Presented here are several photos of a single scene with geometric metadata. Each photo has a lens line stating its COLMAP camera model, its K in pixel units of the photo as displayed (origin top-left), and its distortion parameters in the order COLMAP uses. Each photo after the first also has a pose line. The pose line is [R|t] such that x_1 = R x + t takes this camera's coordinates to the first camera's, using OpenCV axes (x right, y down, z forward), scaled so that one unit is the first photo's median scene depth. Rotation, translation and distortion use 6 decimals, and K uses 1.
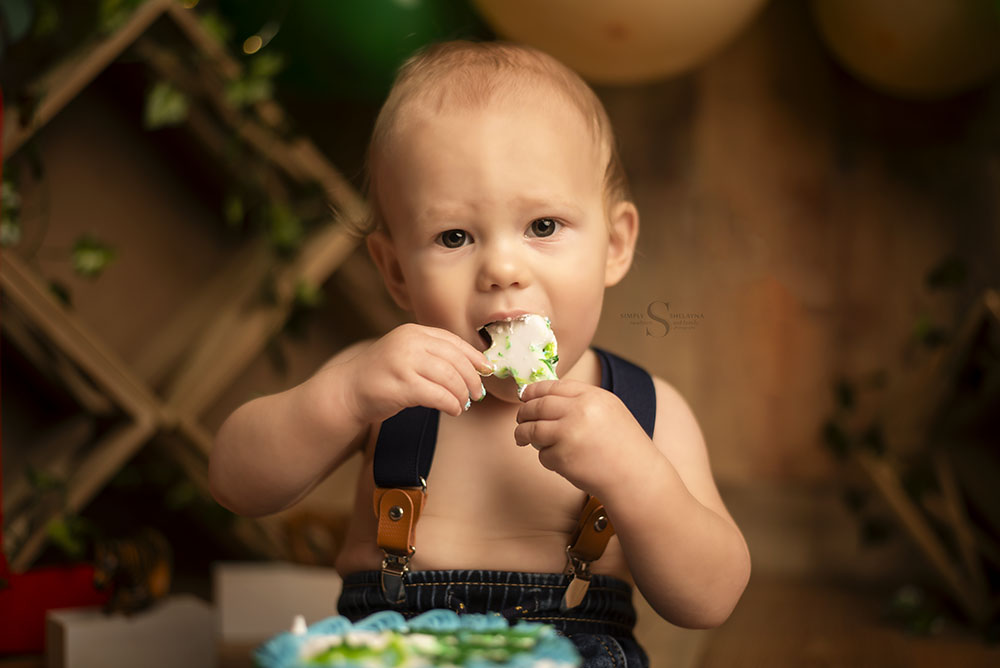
lens RADIAL K [[1468.2, 0, 487.3], [0, 1468.2, 332.5], [0, 0, 1]] dist [-0.116328, 0.035067]
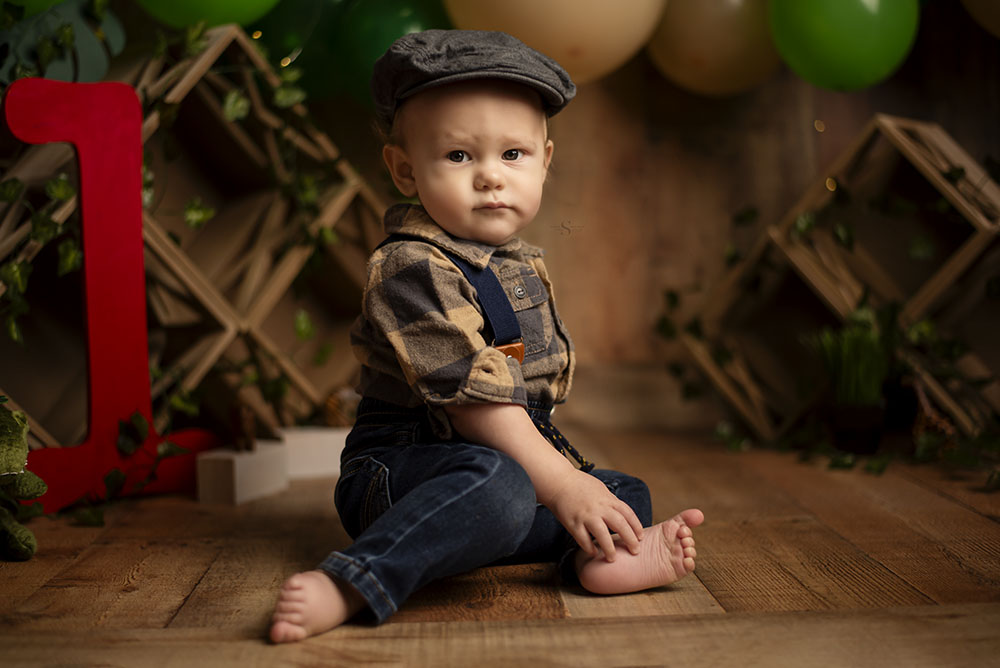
lens RADIAL K [[1468.2, 0, 487.3], [0, 1468.2, 332.5], [0, 0, 1]] dist [-0.116328, 0.035067]
pose [[0.968272, -0.032786, 0.247739, -0.324640], [0.021927, 0.998679, 0.046467, 0.003418], [-0.248936, -0.039560, 0.967712, -0.423279]]
